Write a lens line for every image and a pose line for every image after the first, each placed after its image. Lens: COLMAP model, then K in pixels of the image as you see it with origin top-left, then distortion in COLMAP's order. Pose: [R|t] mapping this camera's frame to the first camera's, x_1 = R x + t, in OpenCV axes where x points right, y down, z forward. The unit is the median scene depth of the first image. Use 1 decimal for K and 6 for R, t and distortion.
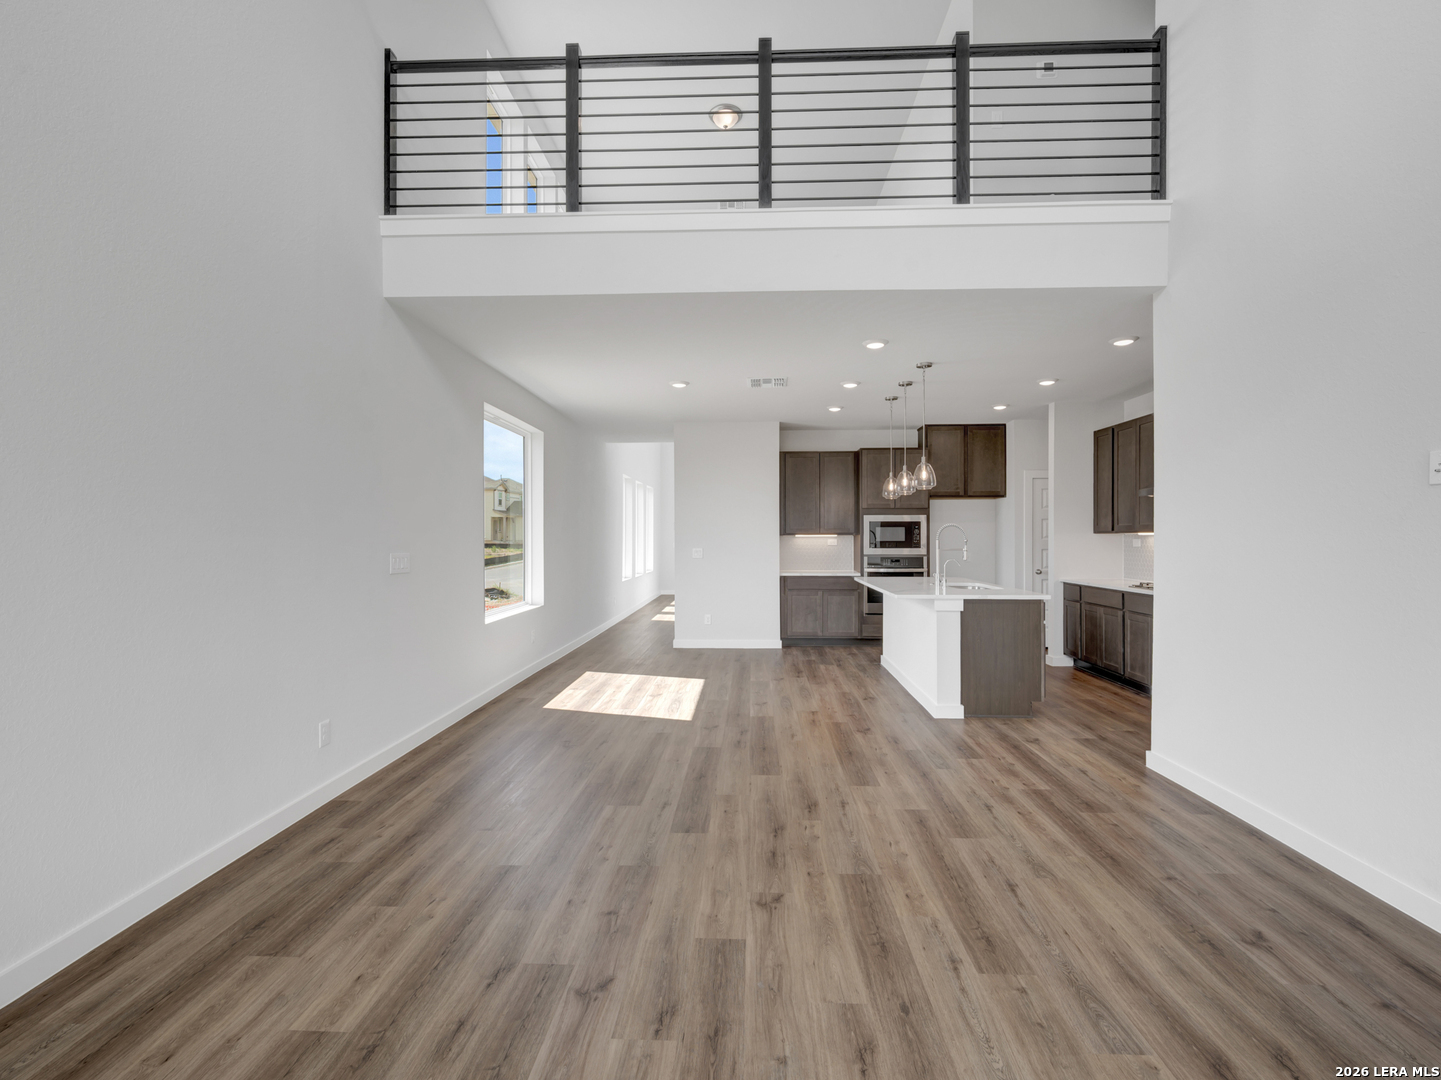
lens RADIAL K [[652.6, 0, 724.0], [0, 652.6, 542.0], [0, 0, 1]] dist [-0.001220, -0.000521]
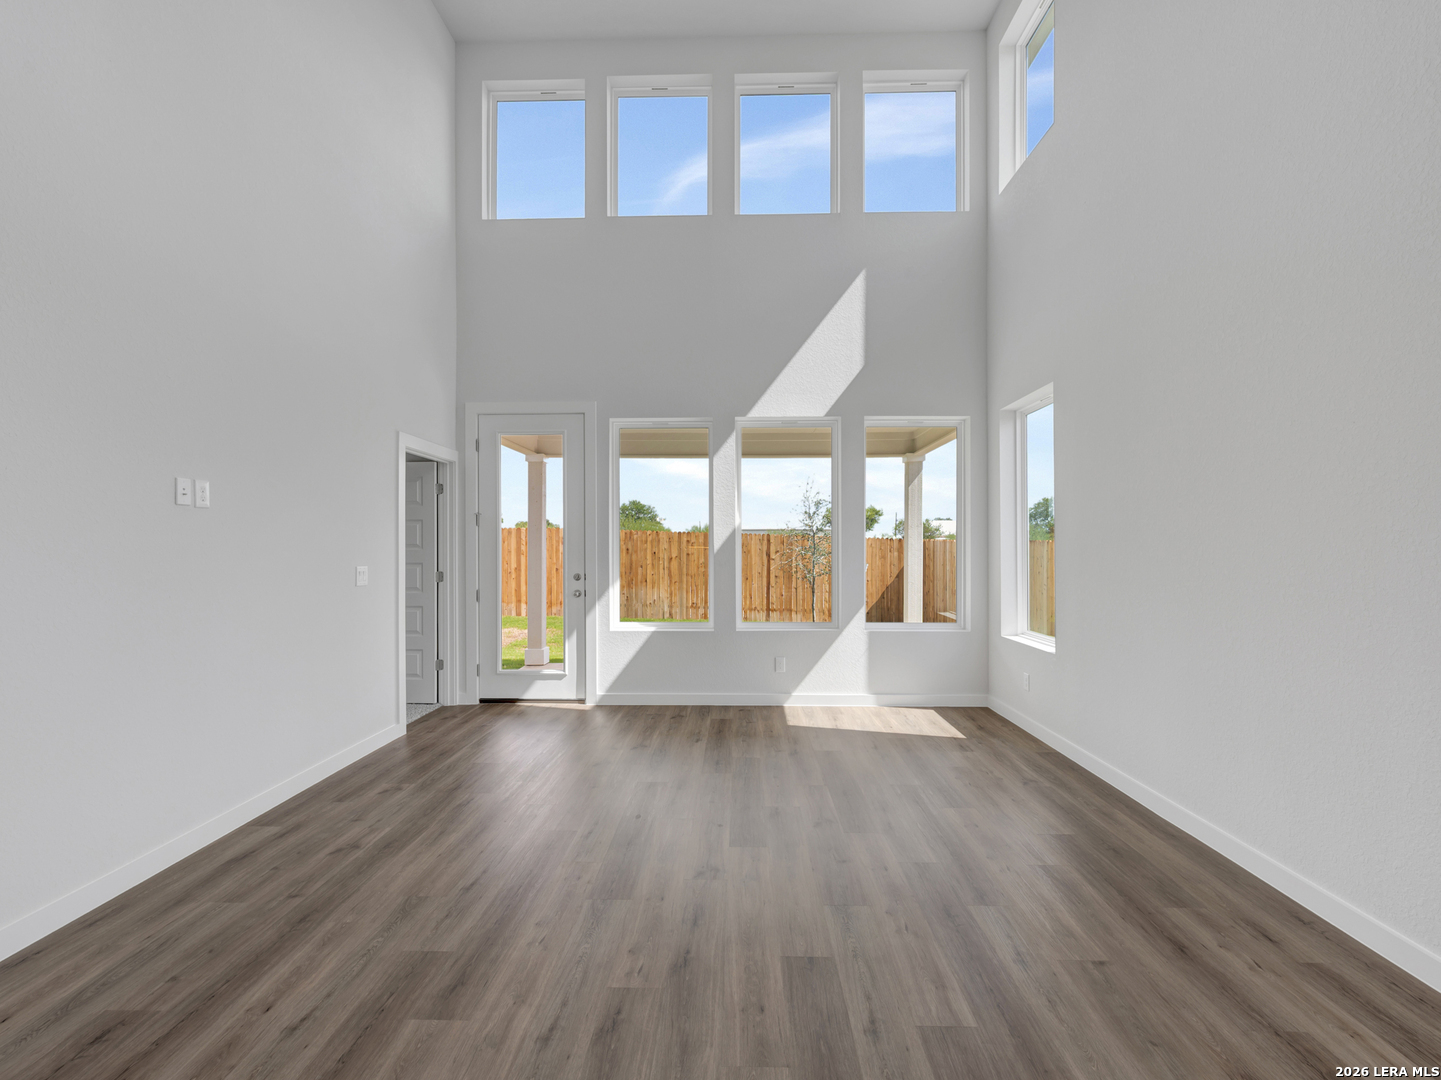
lens RADIAL K [[659.1, 0, 720.5], [0, 659.1, 540.0], [0, 0, 1]] dist [0.000600, 0.000120]
pose [[-0.999875, 0.004105, -0.015289, 0.038505], [0.004139, 0.999989, -0.002191, -0.008097], [0.015279, -0.002254, -0.999881, 1.307339]]
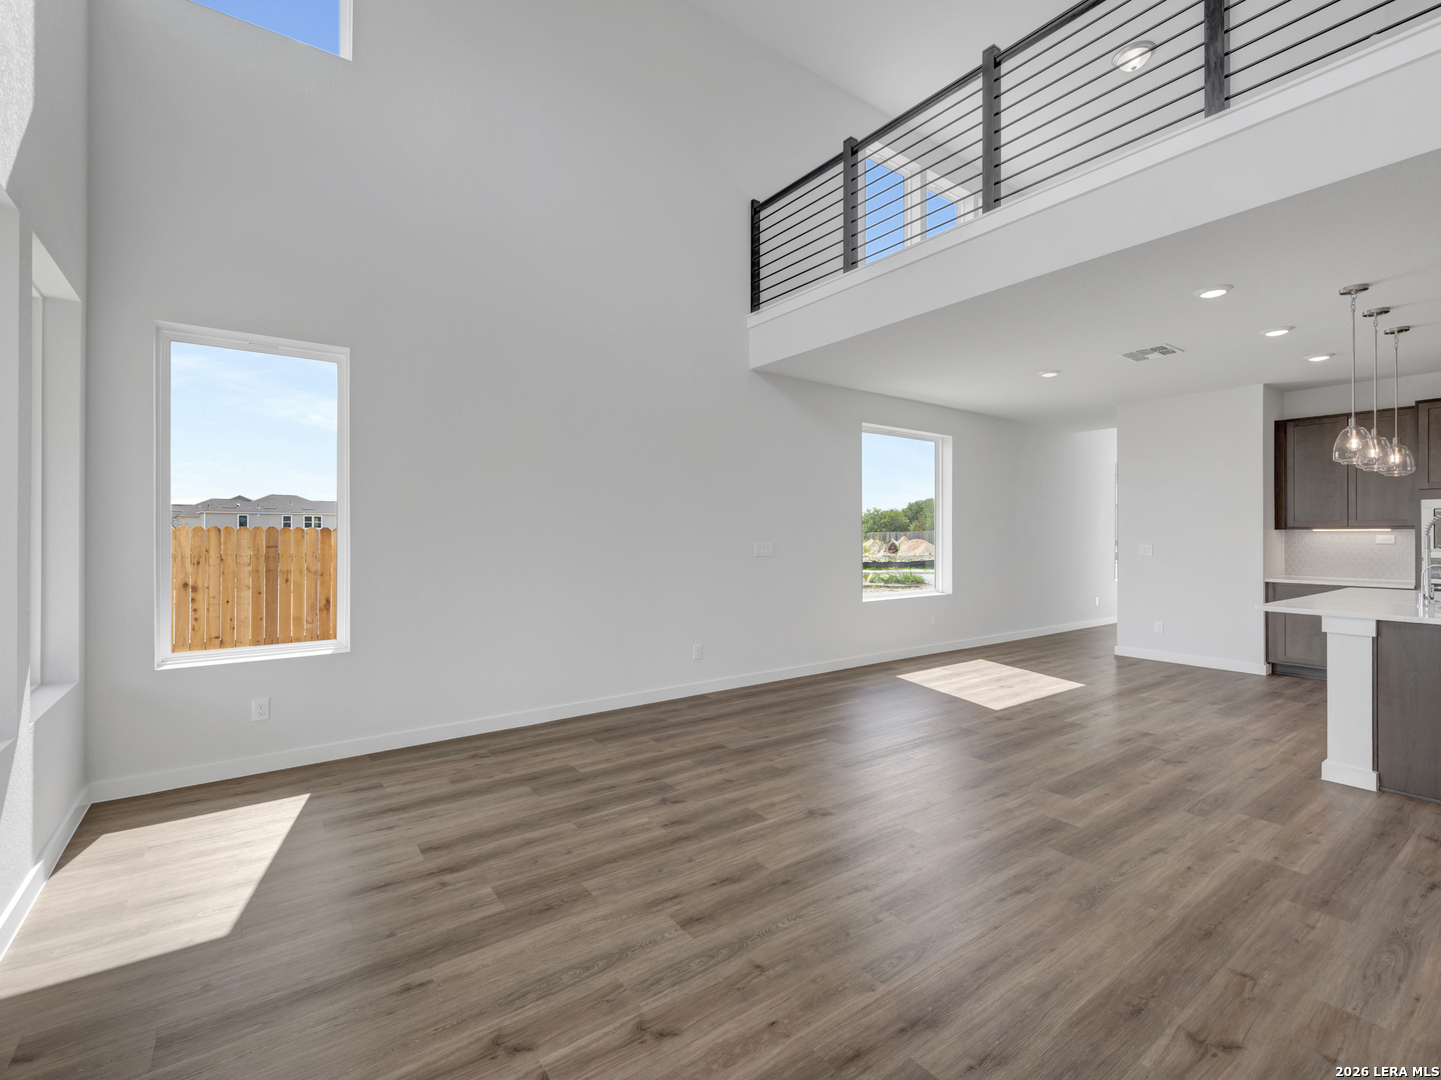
lens RADIAL K [[646.7, 0, 724.9], [0, 646.7, 540.8], [0, 0, 1]] dist [-0.001473, -0.000130]
pose [[0.629460, 0.010291, -0.776965, 0.577622], [-0.006798, 0.999947, 0.007737, 0.003080], [0.777003, 0.000411, 0.629497, 0.032476]]
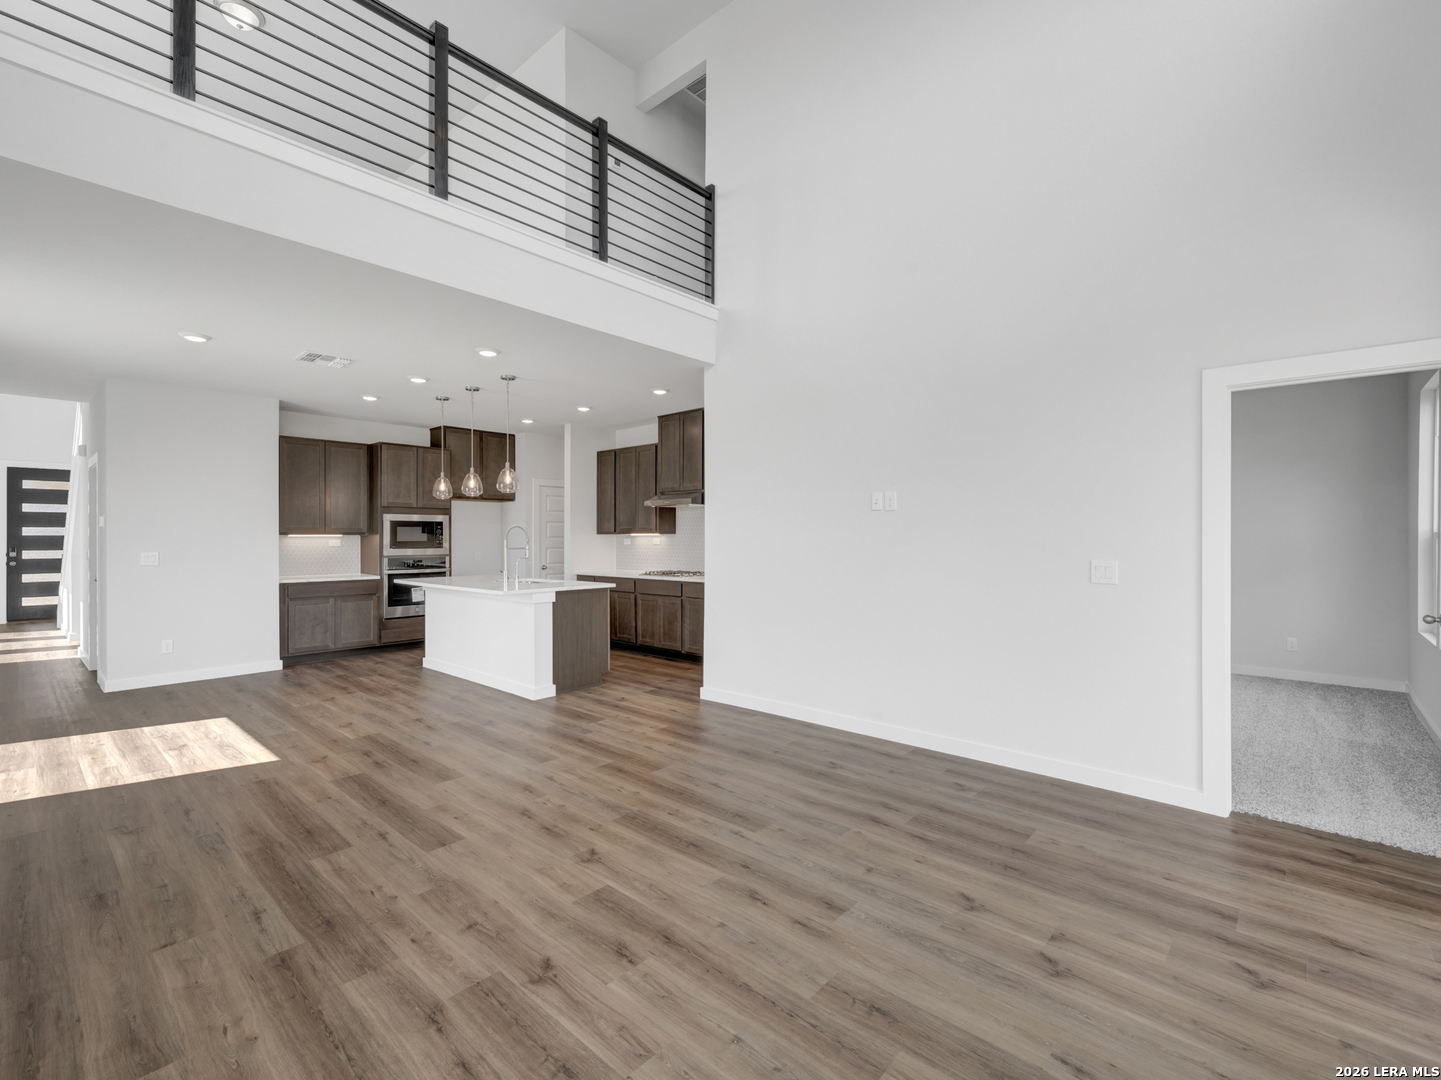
lens RADIAL K [[649.7, 0, 720.5], [0, 649.7, 540.0], [0, 0, 1]] dist [0.001947, -0.000216]
pose [[0.640146, -0.002697, 0.768248, -0.401141], [0.005811, 0.999982, -0.001332, 0.001514], [-0.768231, 0.005317, 0.640151, 0.059654]]
